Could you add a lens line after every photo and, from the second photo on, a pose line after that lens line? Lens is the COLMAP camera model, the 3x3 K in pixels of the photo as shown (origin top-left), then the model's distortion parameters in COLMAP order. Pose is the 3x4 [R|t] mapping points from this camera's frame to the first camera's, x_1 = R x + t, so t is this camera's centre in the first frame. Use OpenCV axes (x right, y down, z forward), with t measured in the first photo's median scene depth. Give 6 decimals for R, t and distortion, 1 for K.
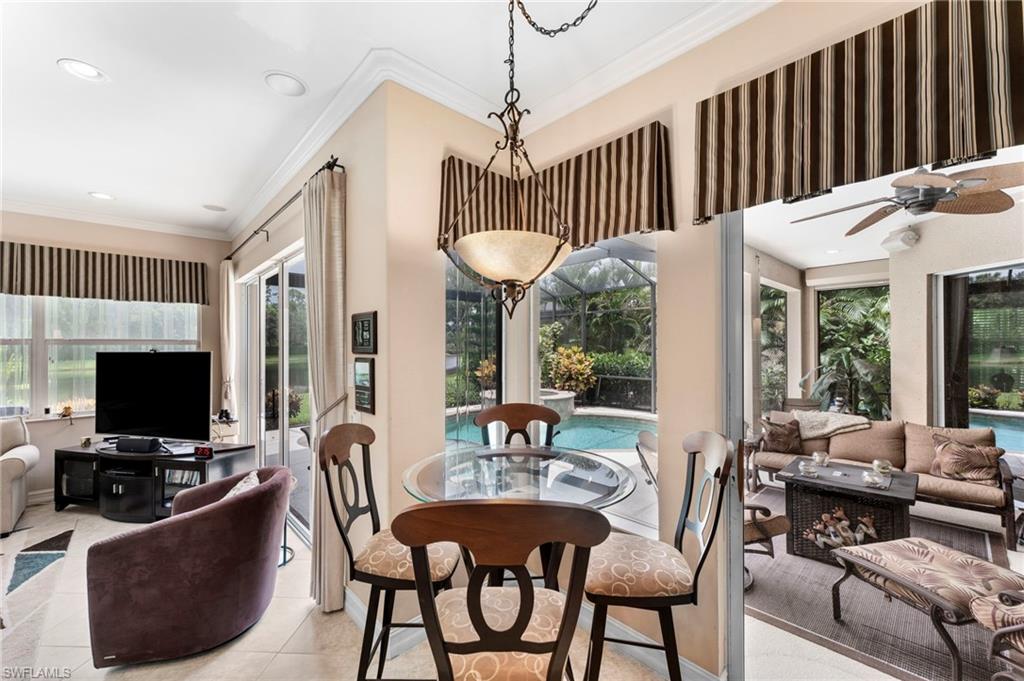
lens RADIAL K [[408.8, 0, 507.1], [0, 408.8, 348.8], [0, 0, 1]] dist [-0.002527, -0.000504]
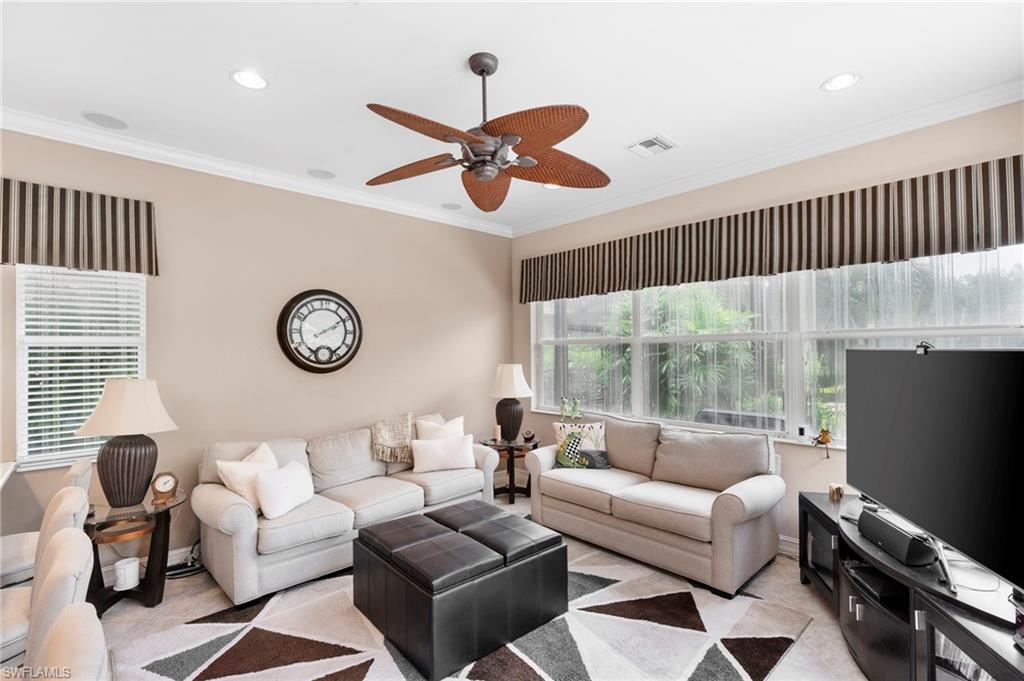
lens RADIAL K [[465.6, 0, 514.9], [0, 465.6, 347.8], [0, 0, 1]] dist [-0.002515, -0.000457]
pose [[0.013264, 0.000795, -0.999912, -0.329548], [0.003481, 0.999994, 0.000841, 0.001988], [0.999906, -0.003492, 0.013262, 0.509164]]
